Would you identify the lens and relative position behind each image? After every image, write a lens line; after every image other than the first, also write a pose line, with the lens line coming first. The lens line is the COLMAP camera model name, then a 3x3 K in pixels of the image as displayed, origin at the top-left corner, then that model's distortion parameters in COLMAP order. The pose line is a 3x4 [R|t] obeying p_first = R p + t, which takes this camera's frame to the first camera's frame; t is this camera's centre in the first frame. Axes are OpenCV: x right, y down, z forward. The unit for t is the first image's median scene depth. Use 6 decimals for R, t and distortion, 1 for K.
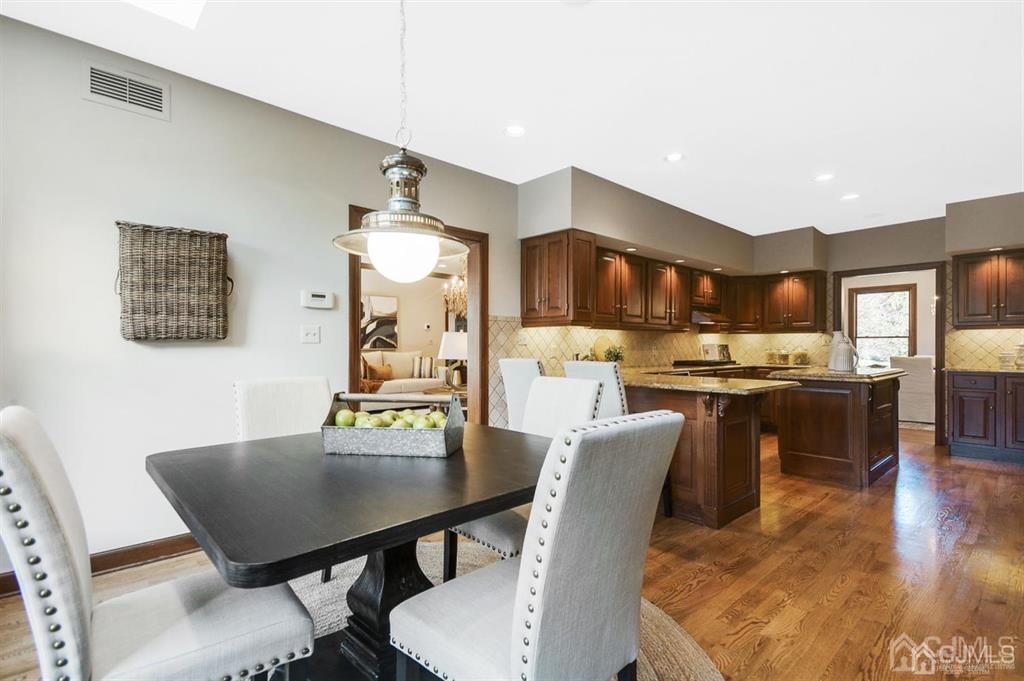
lens RADIAL K [[487.9, 0, 490.6], [0, 487.9, 346.3], [0, 0, 1]] dist [-0.000307, -0.009577]
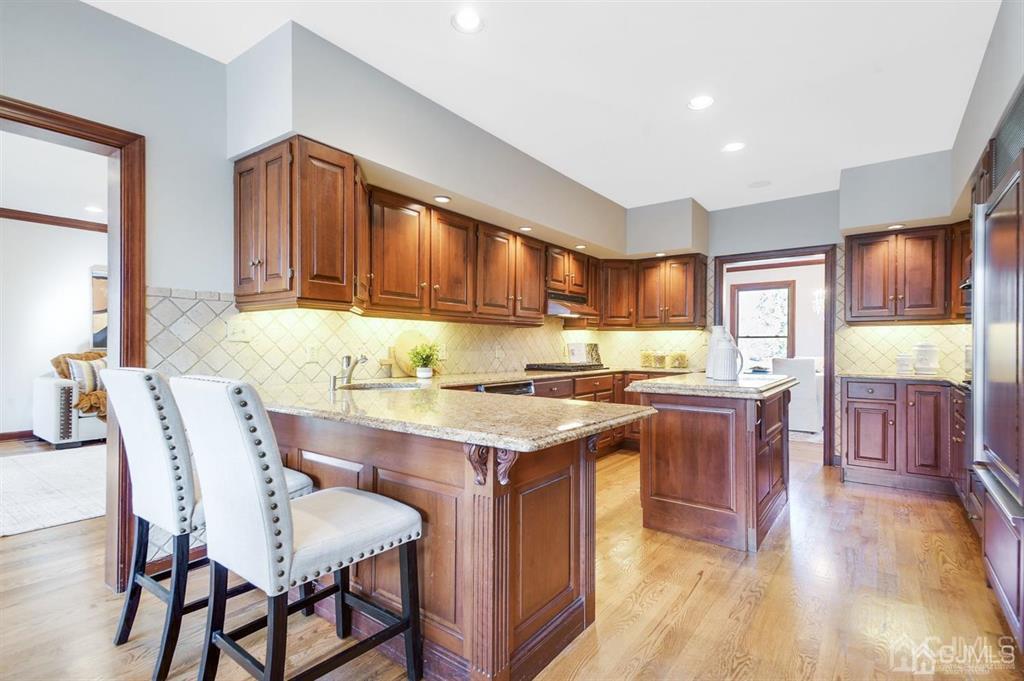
lens RADIAL K [[487.9, 0, 506.6], [0, 487.9, 346.7], [0, 0, 1]] dist [-0.000307, -0.009577]
pose [[0.979046, 0.003339, 0.203611, 0.231006], [-0.003581, 0.999993, 0.000822, 0.001773], [-0.203607, -0.001534, 0.979051, 0.315797]]
